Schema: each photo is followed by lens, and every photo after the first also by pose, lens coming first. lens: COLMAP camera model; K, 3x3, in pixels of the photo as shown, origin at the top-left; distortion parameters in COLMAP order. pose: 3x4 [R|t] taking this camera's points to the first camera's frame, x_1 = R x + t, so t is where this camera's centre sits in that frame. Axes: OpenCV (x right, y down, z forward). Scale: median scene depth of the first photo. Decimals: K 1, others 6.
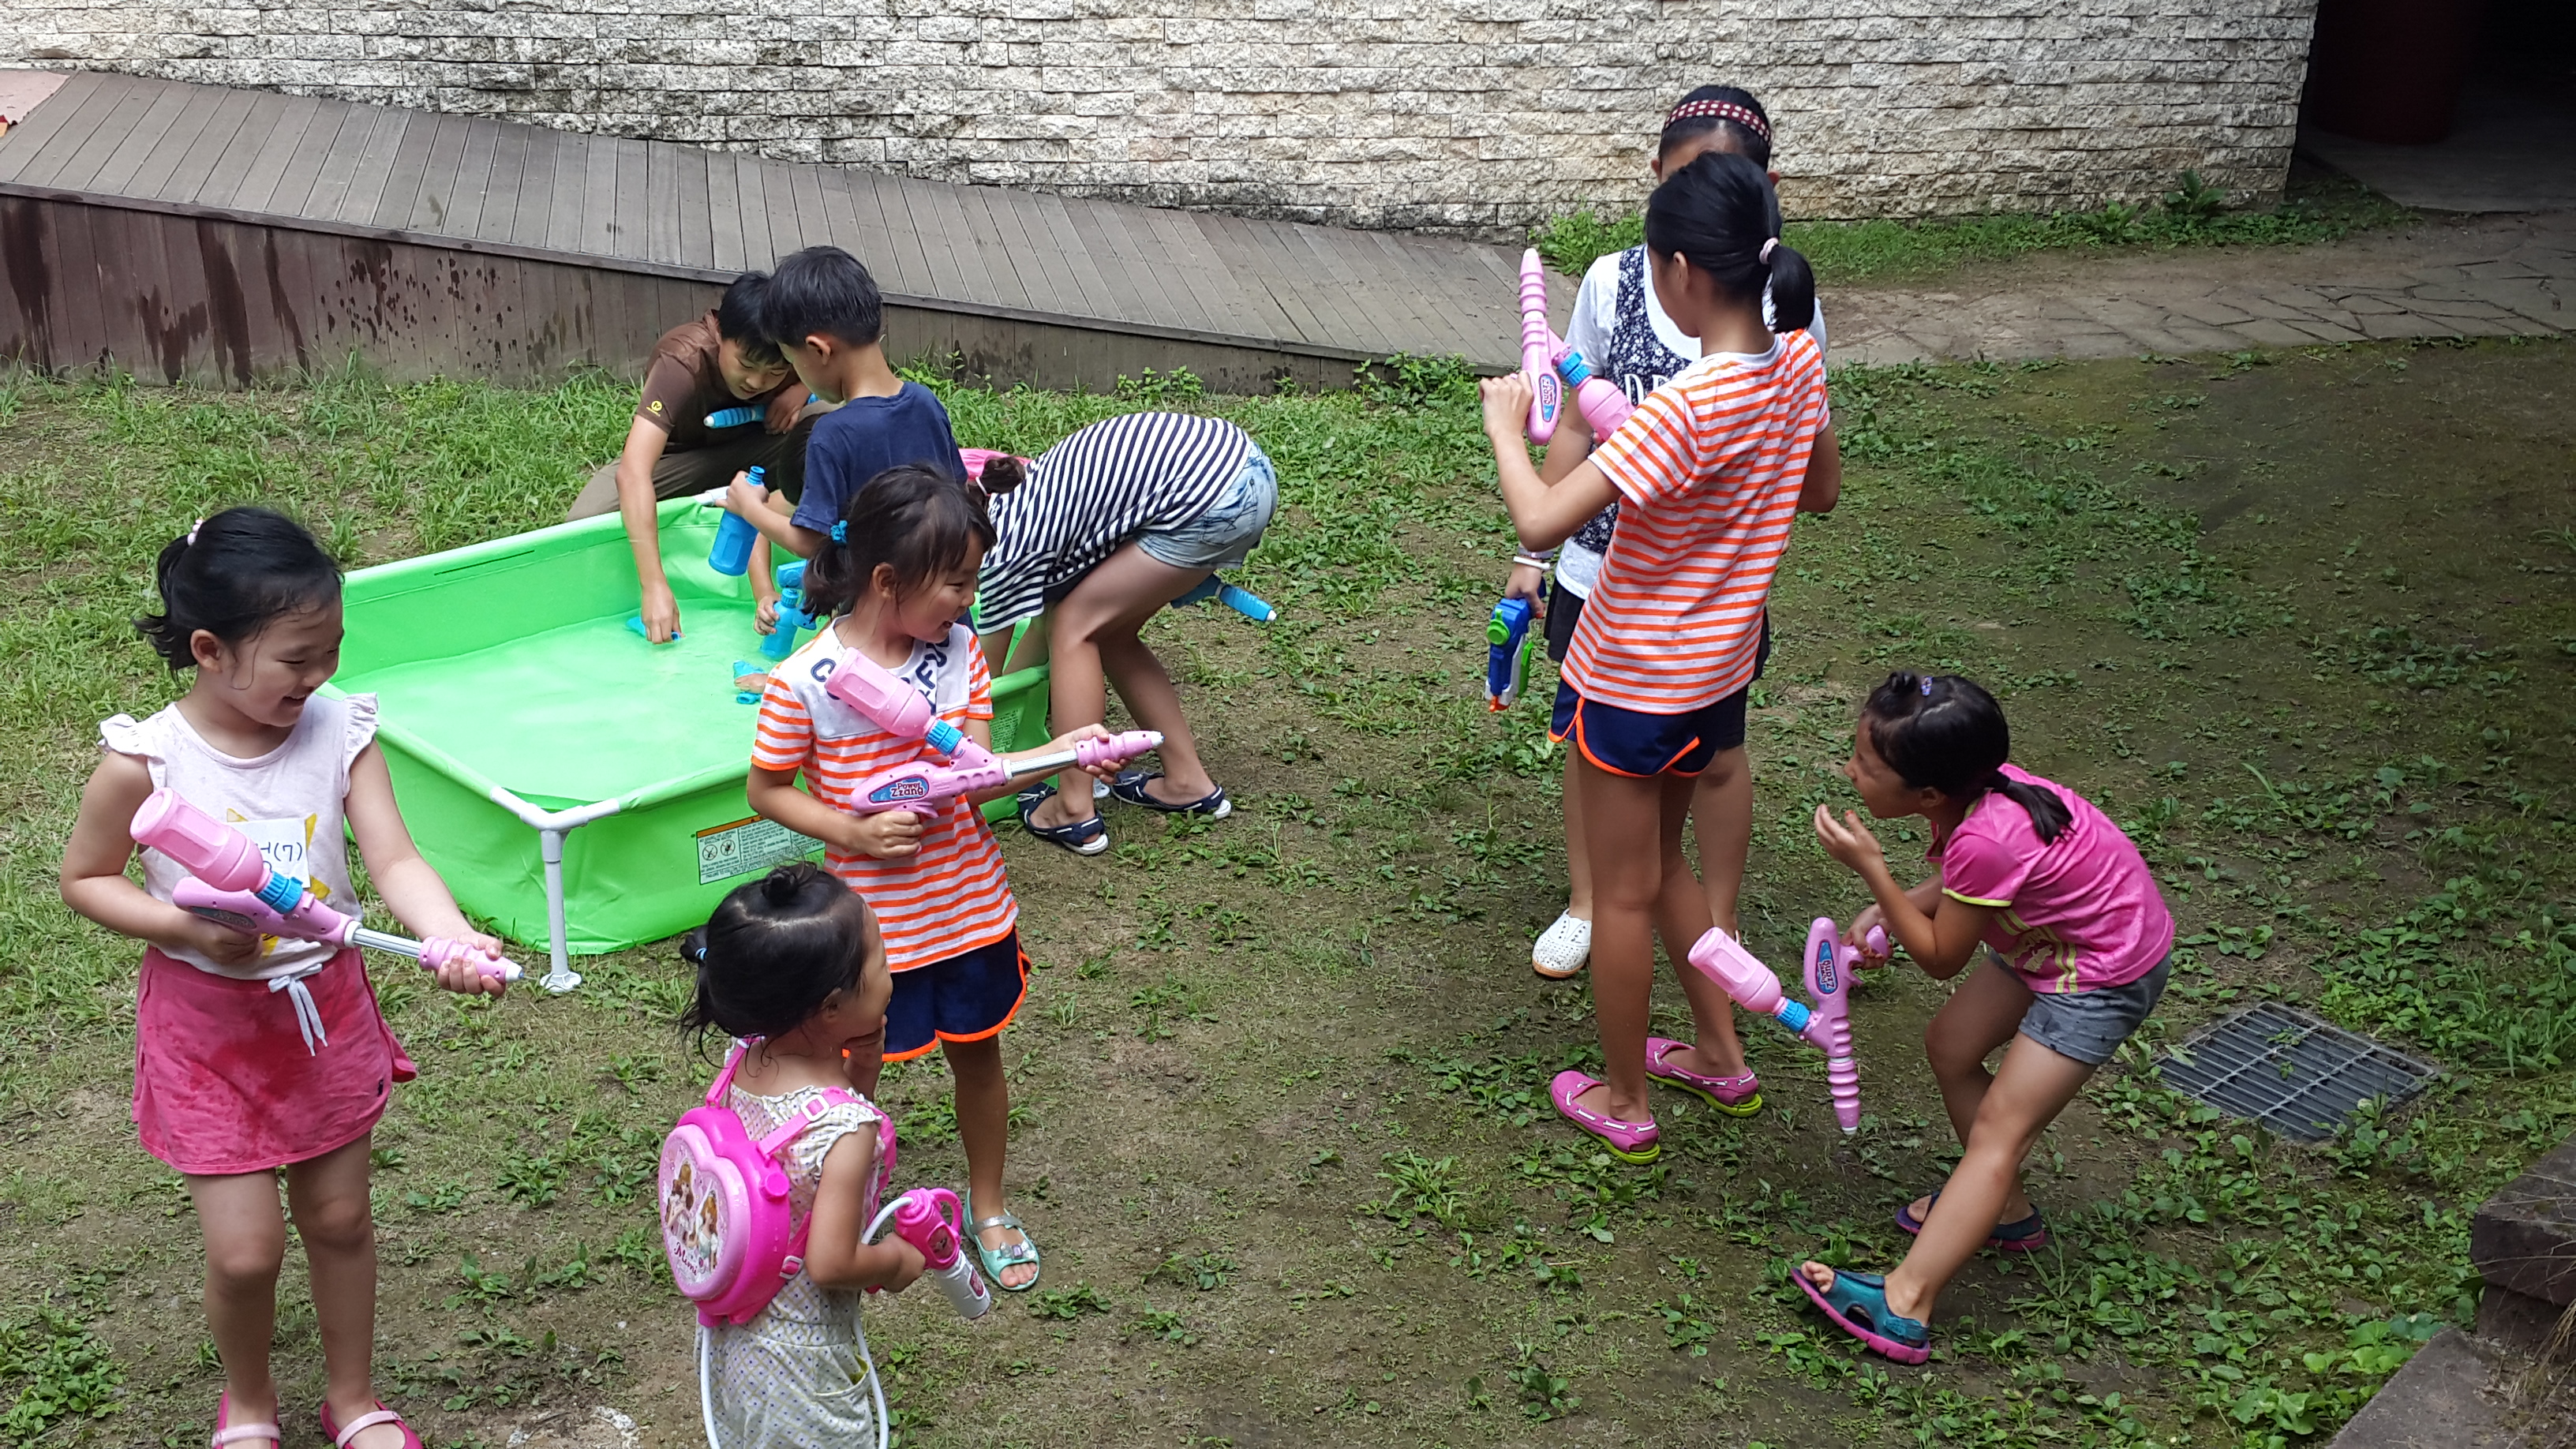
lens RADIAL K [[2475.9, 0, 1279.8], [0, 2475.9, 672.3], [0, 0, 1]] dist [0.194828, -0.504978]
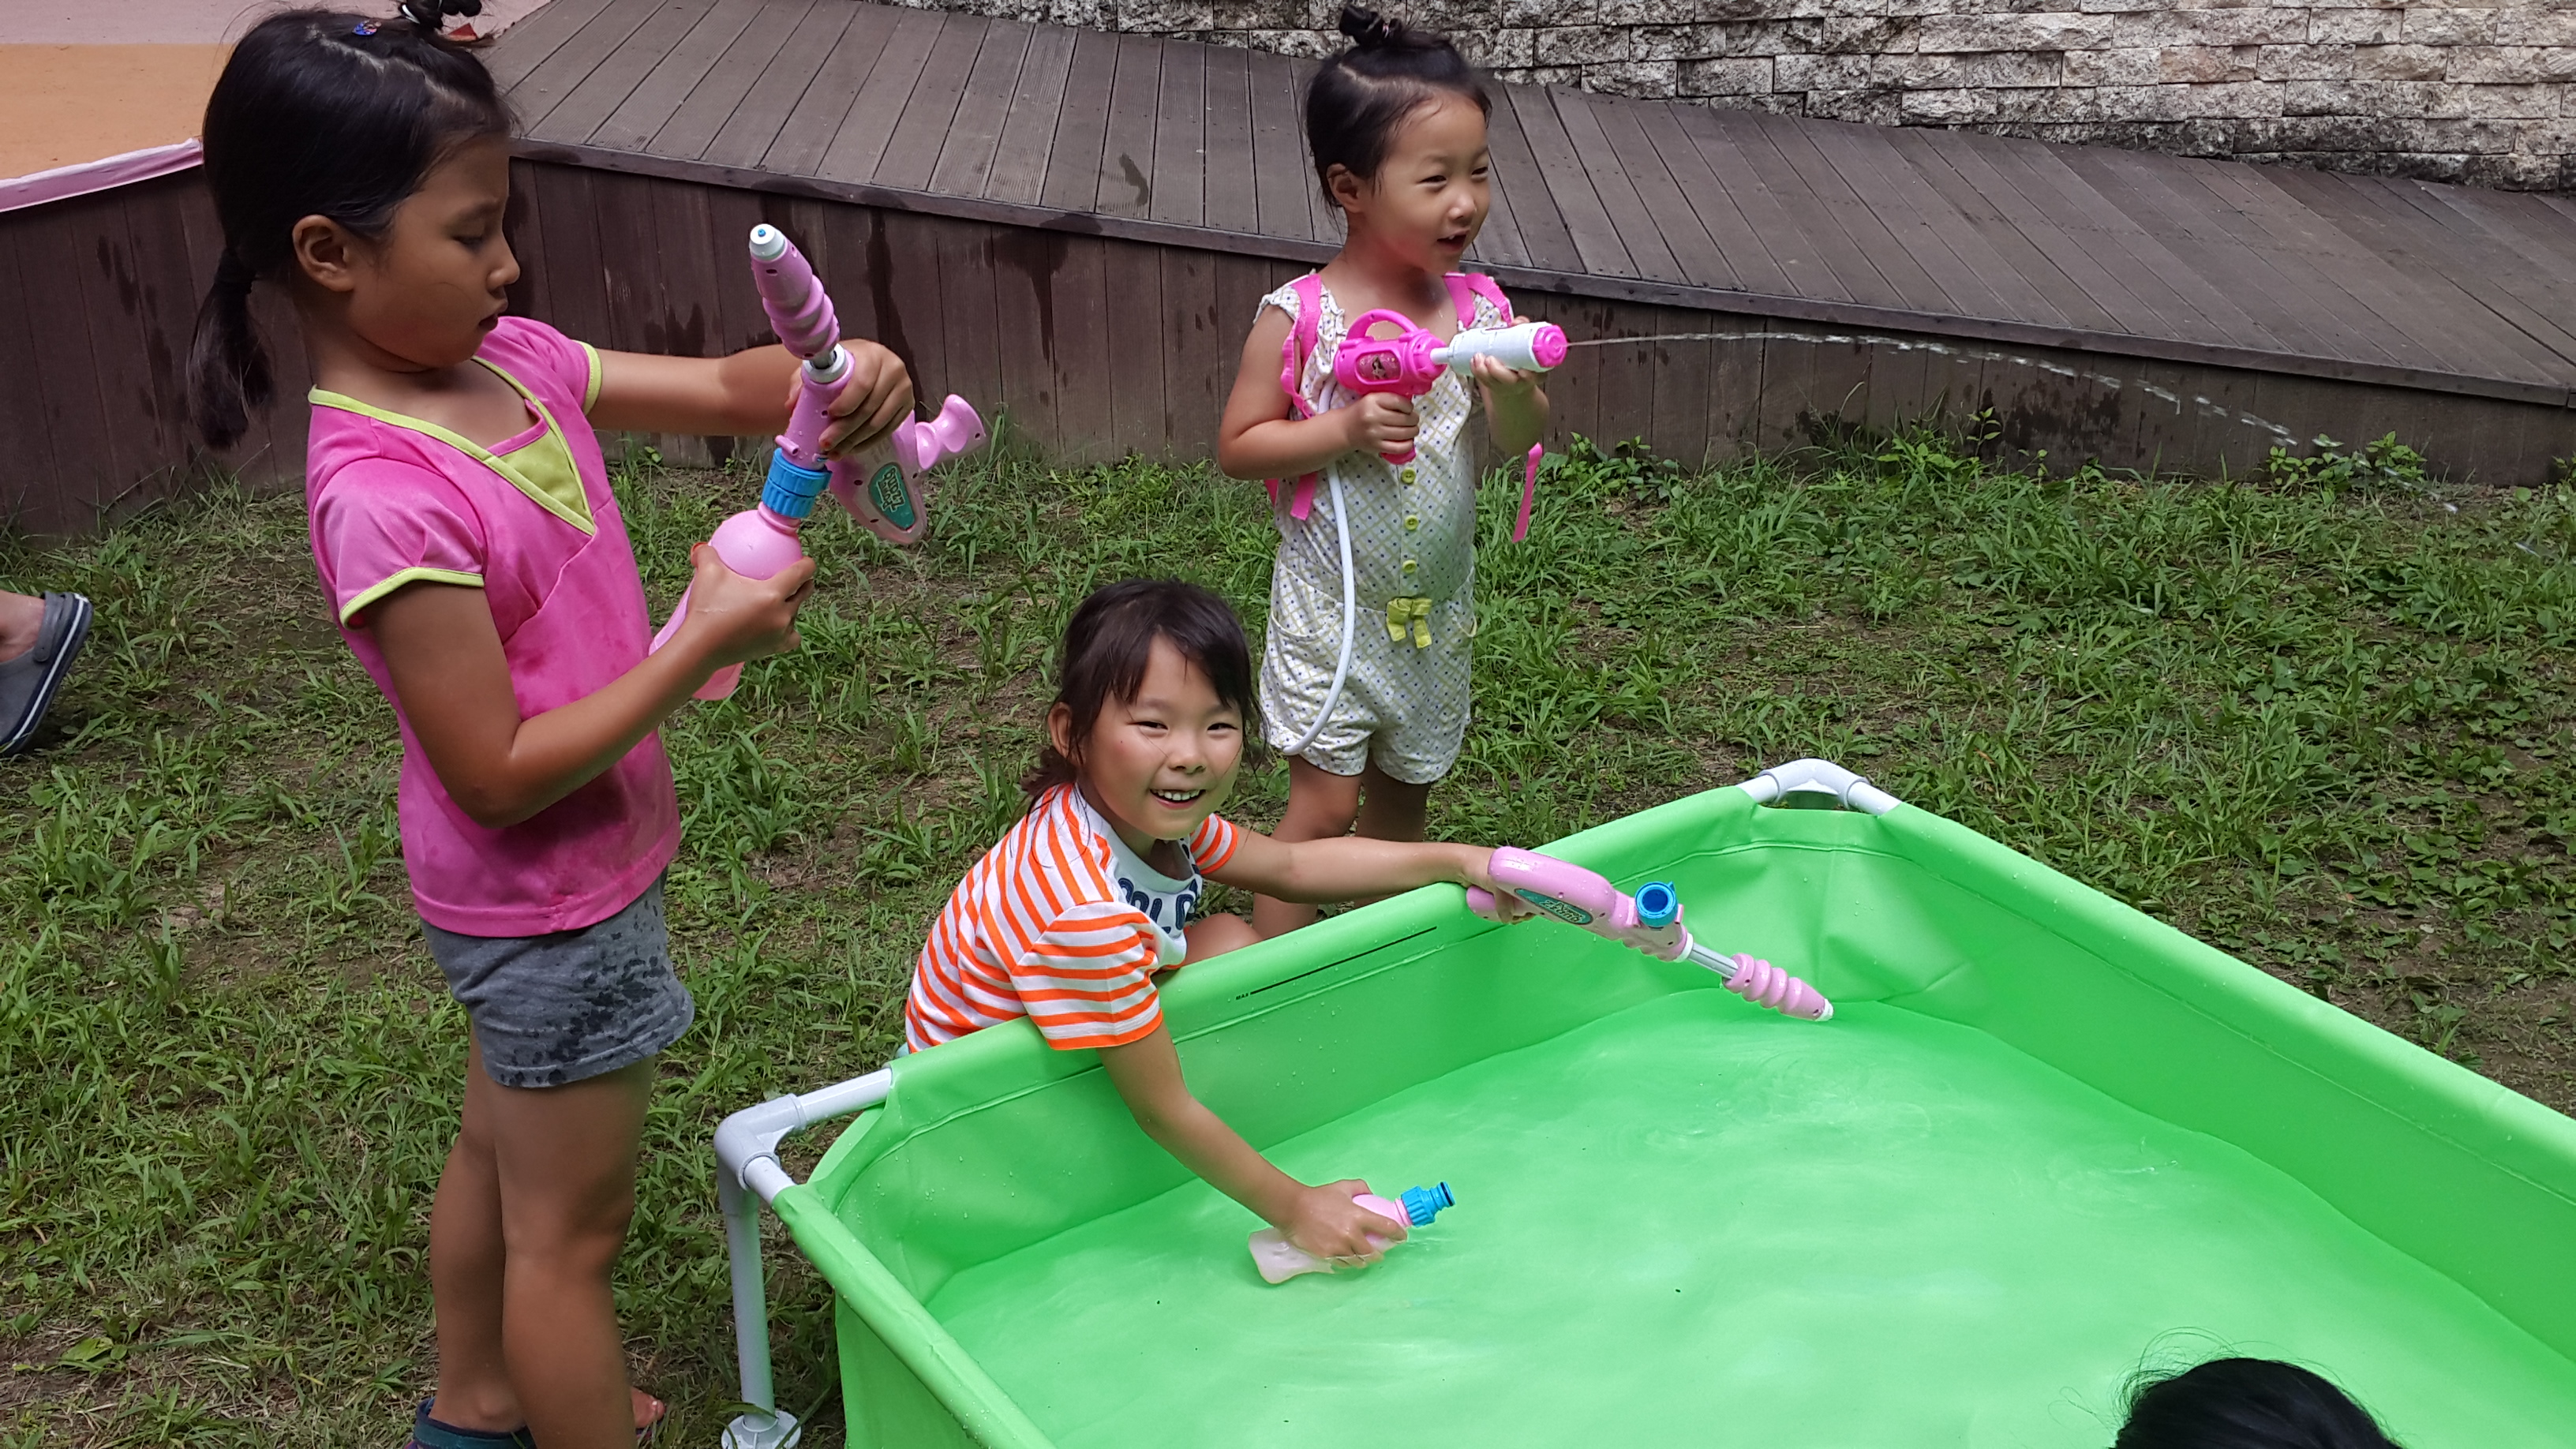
lens RADIAL K [[2489.6, 0, 1332.0], [0, 2489.6, 635.4], [0, 0, 1]] dist [0.133358, -0.433367]
pose [[0.982249, 0.025656, -0.185820, -0.145123], [-0.025955, 0.999663, 0.000825, -0.063117], [0.185778, 0.004013, 0.982583, 0.349100]]
